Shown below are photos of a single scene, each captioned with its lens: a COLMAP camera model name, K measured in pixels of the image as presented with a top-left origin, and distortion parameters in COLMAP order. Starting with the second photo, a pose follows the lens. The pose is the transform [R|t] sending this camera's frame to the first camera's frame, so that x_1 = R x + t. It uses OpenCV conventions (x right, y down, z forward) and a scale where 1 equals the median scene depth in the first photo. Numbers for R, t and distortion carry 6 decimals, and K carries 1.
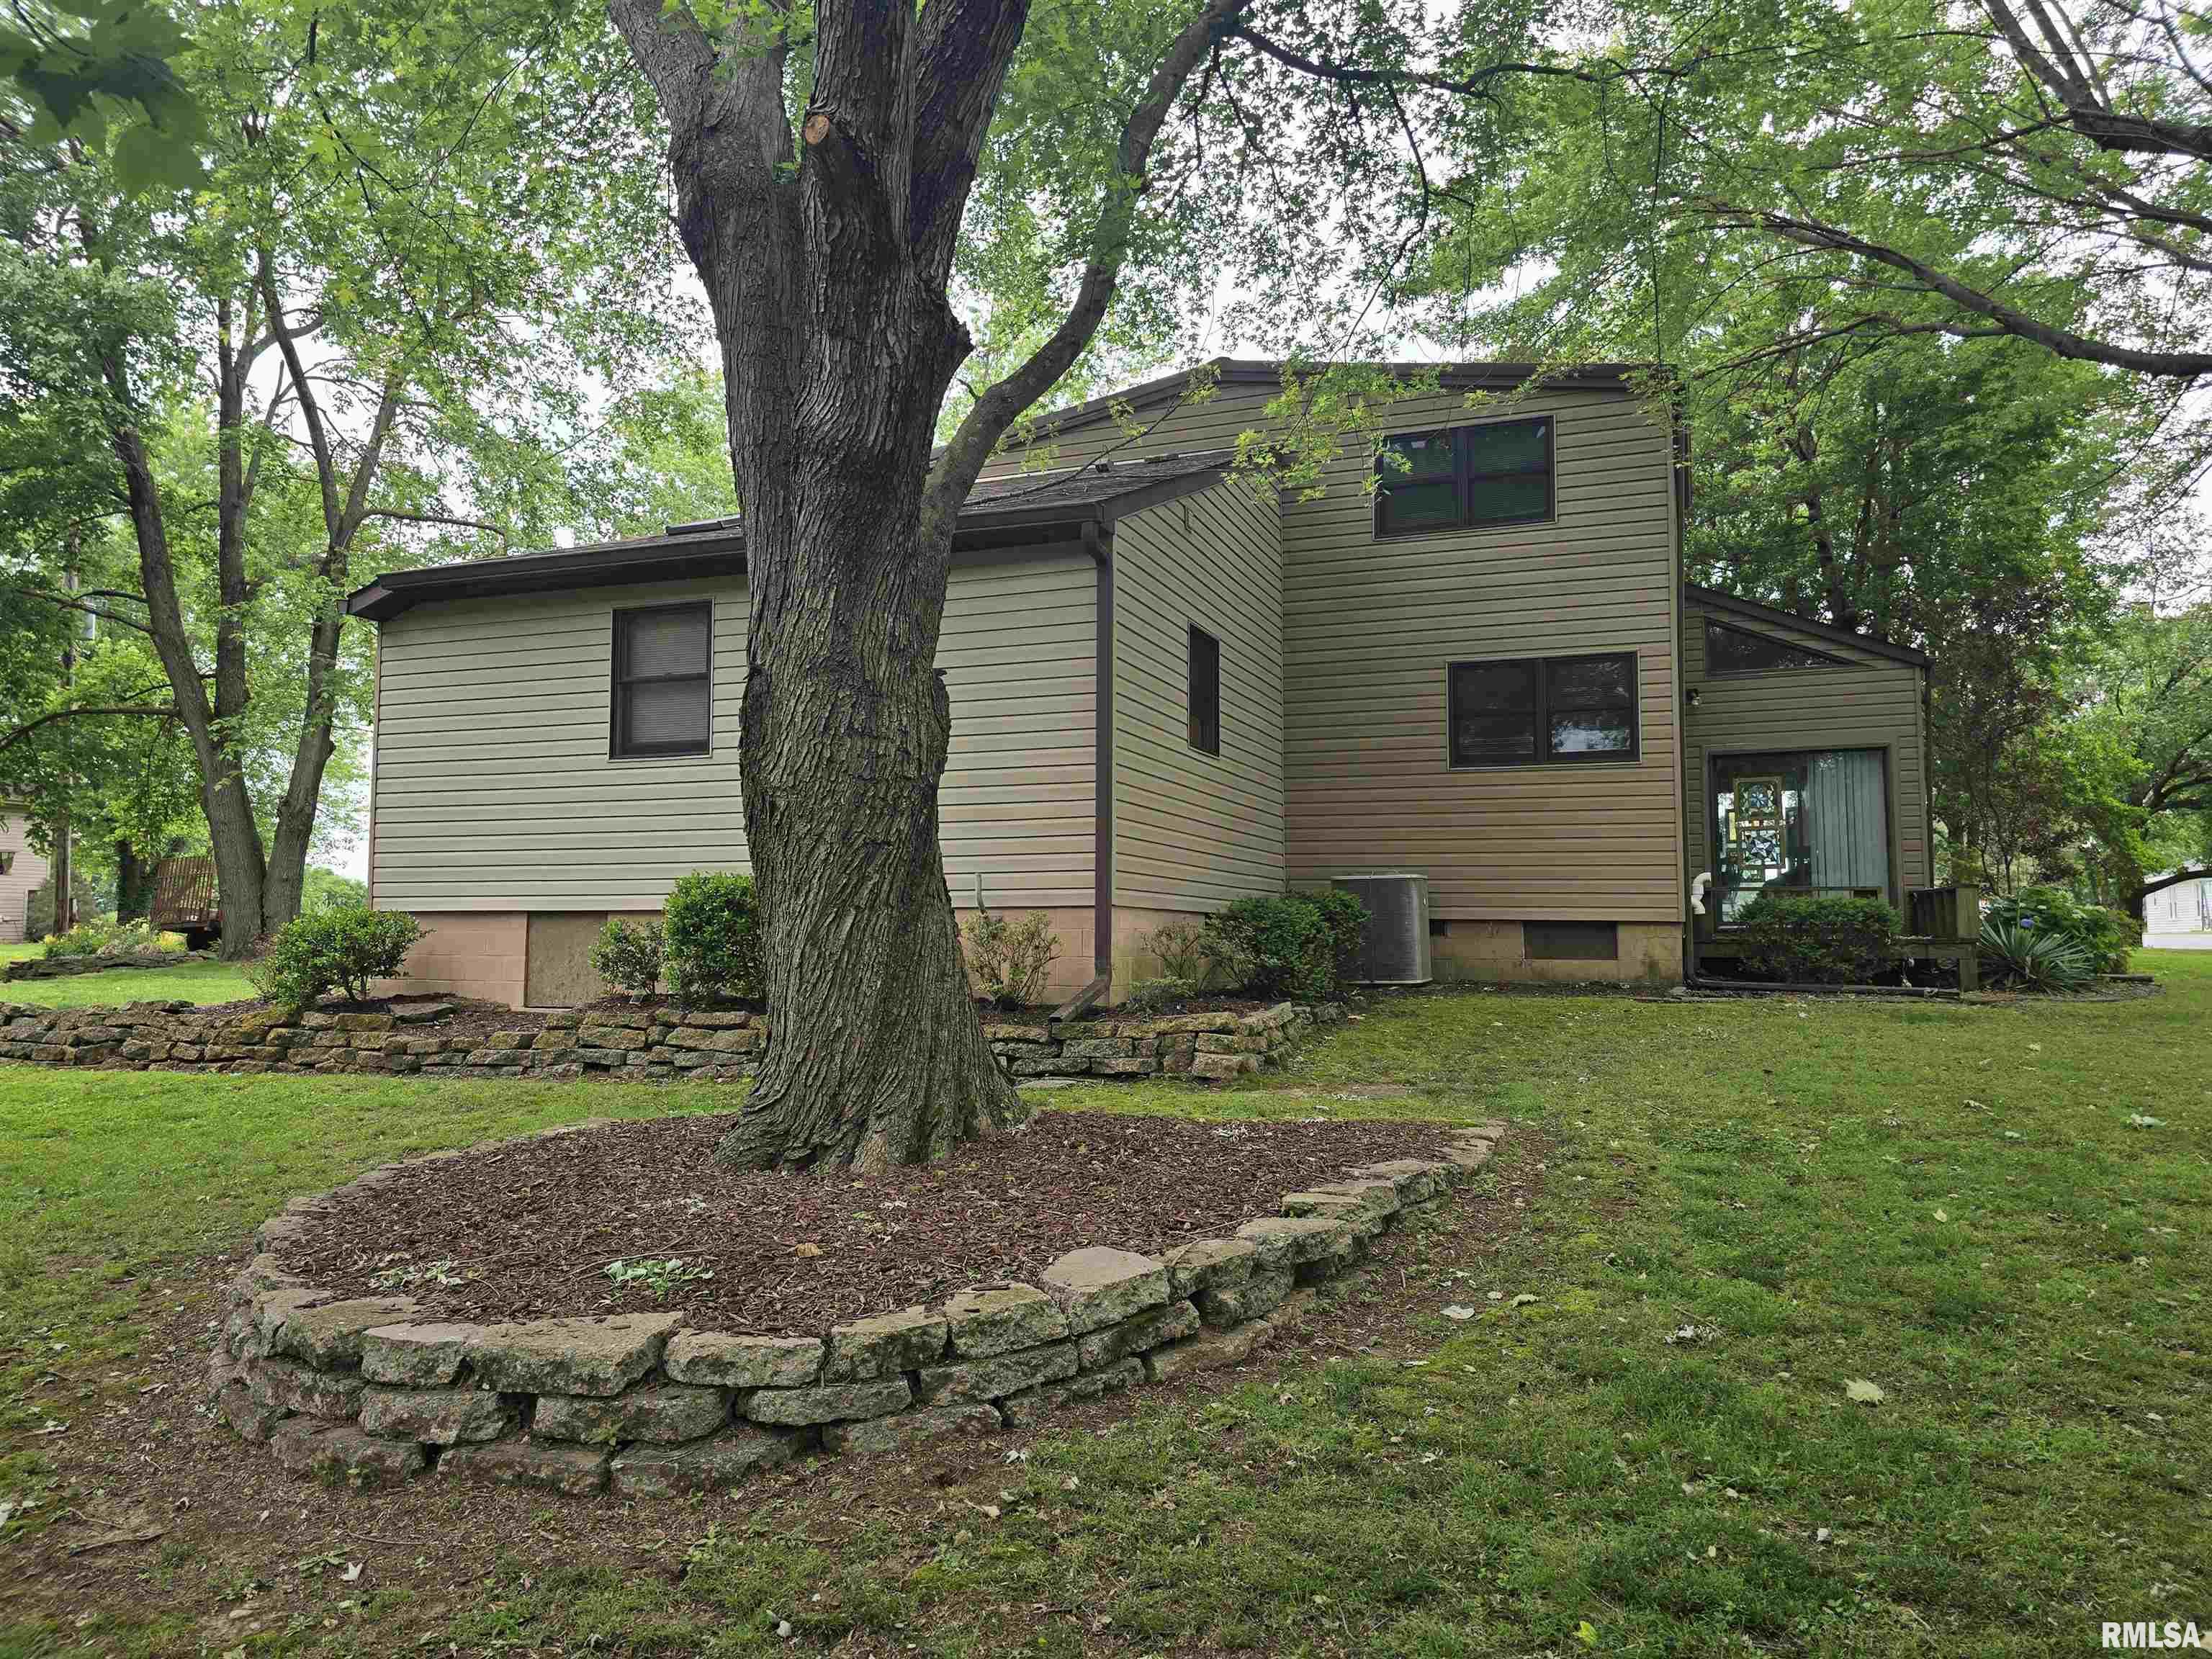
lens RADIAL K [[1504.5, 0, 1106.0], [0, 1504.5, 829.5], [0, 0, 1]] dist [0.001858, 0.000116]
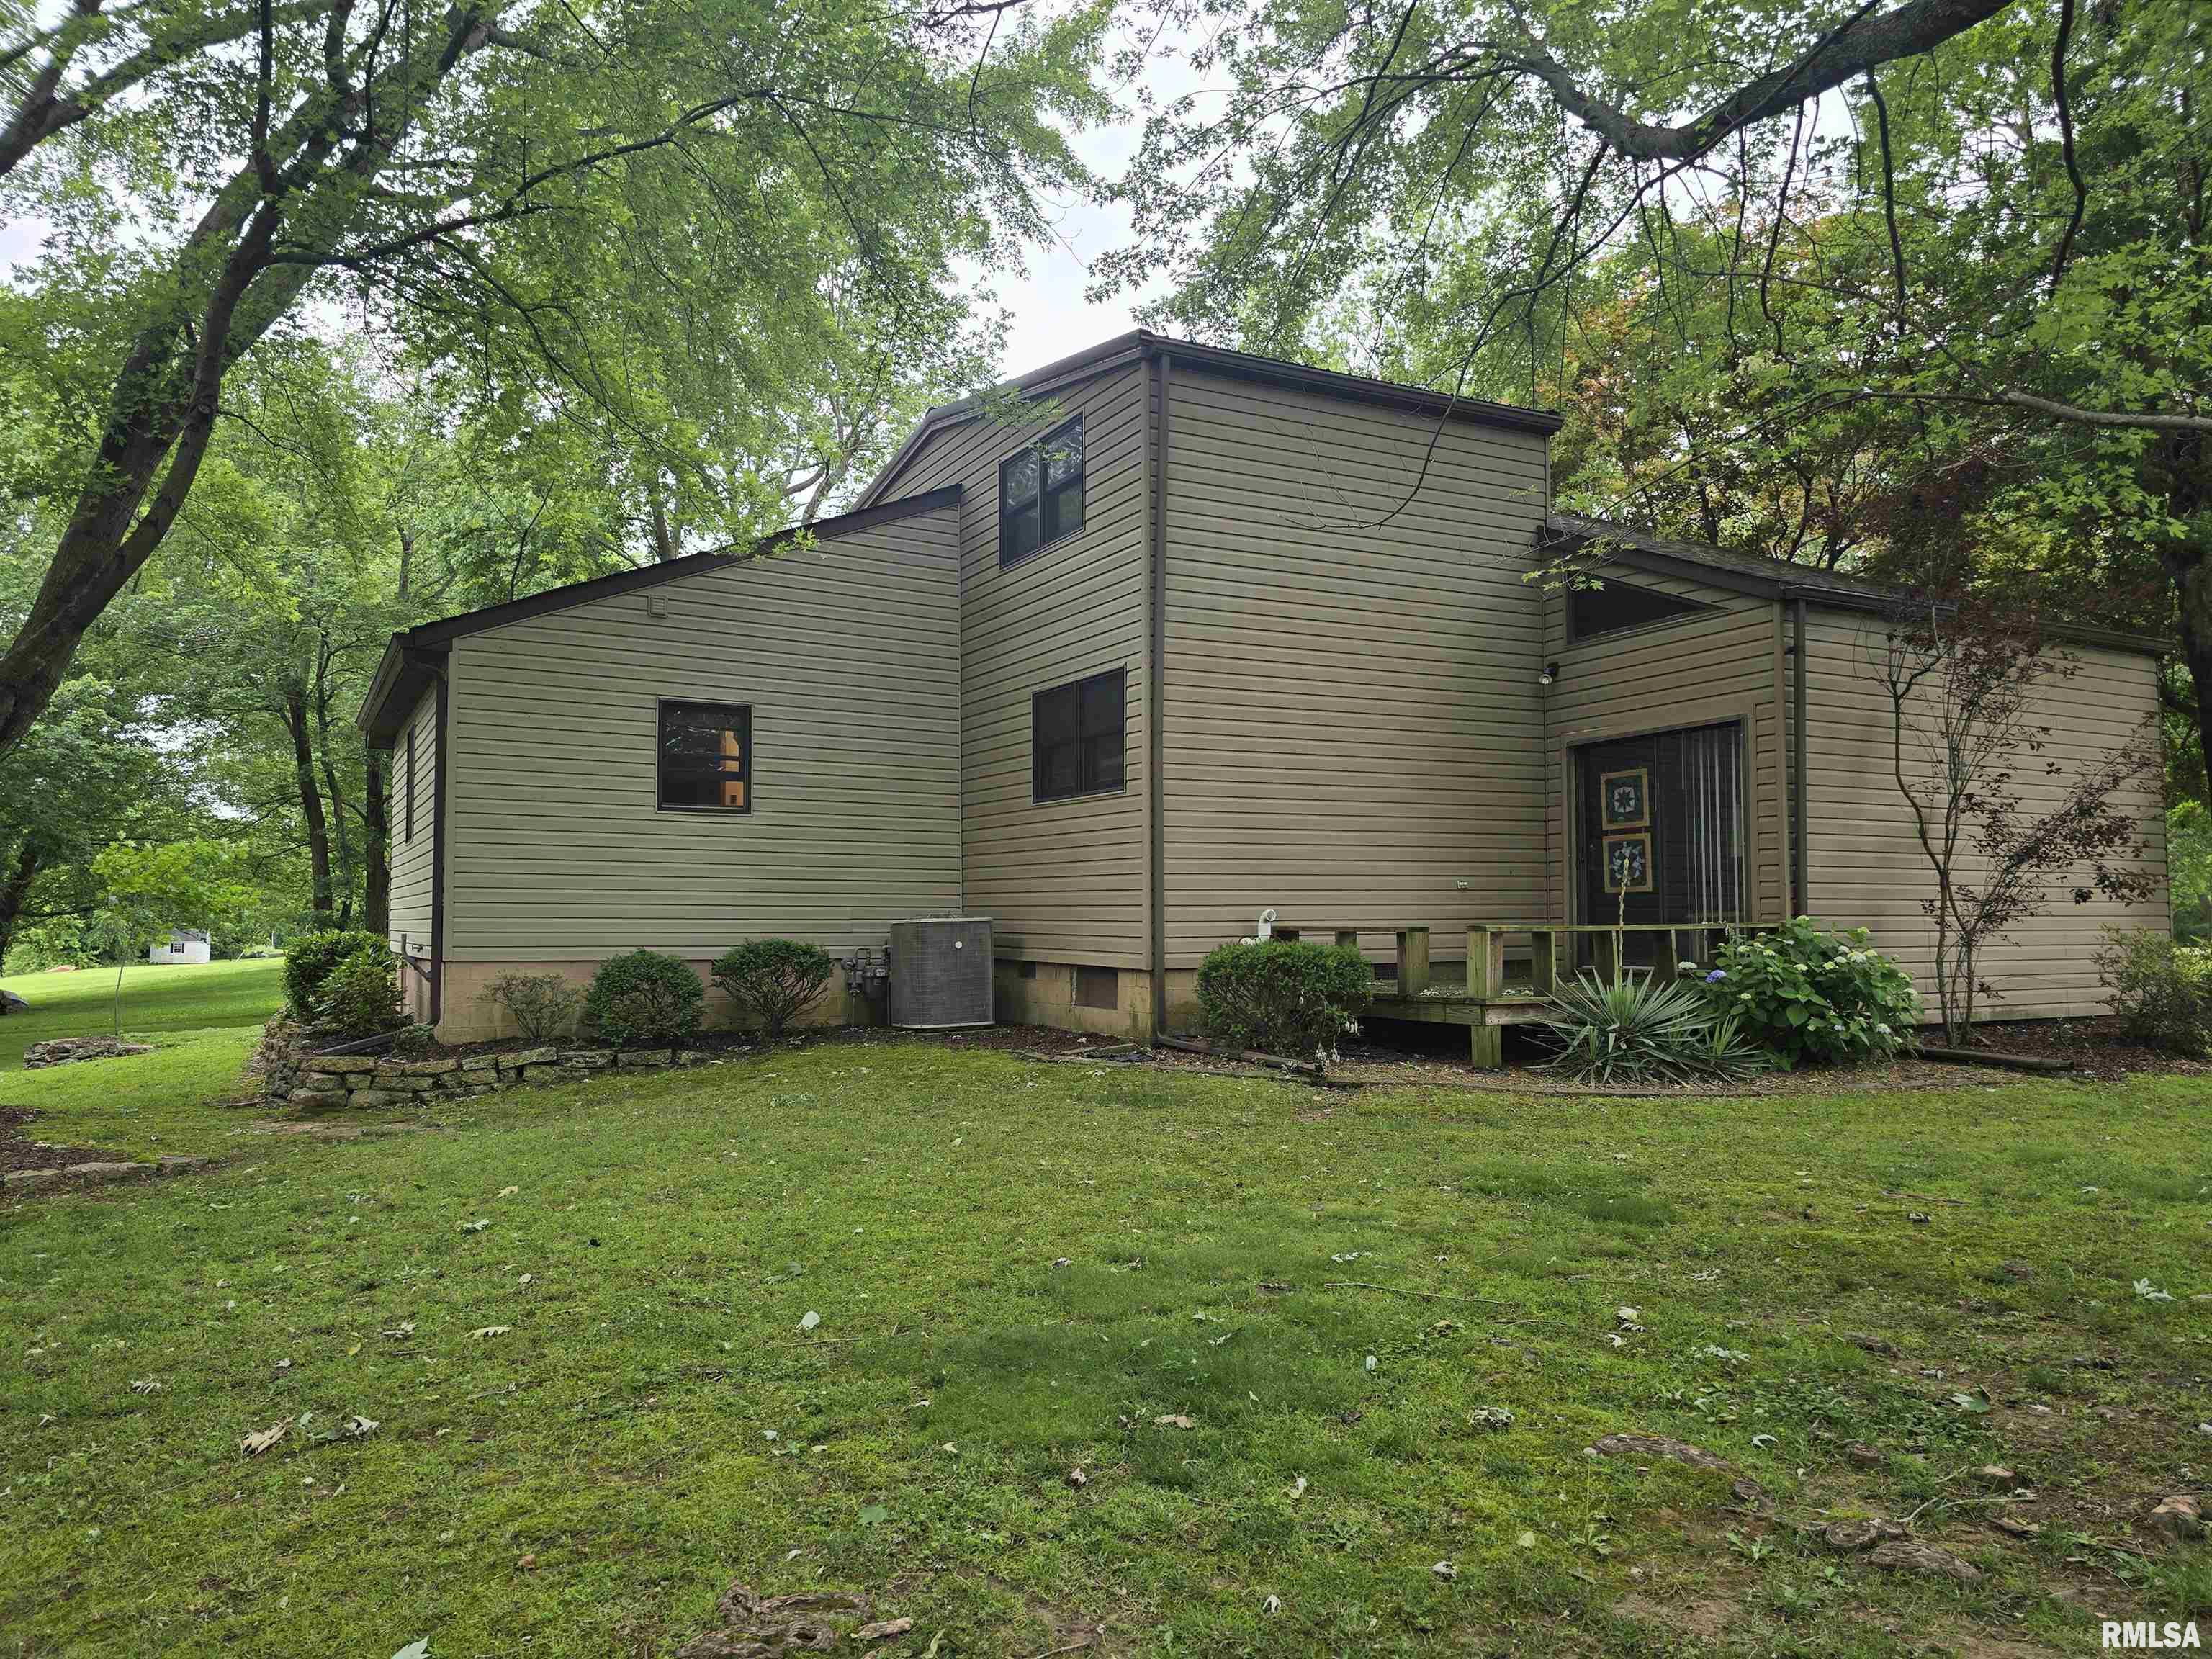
lens RADIAL K [[1504.5, 0, 1106.0], [0, 1504.5, 829.5], [0, 0, 1]] dist [0.001858, 0.000116]
pose [[0.762996, -0.041719, -0.645056, 0.902550], [0.041580, 0.999016, -0.015429, -0.007577], [0.645065, -0.015049, 0.763980, 0.299680]]
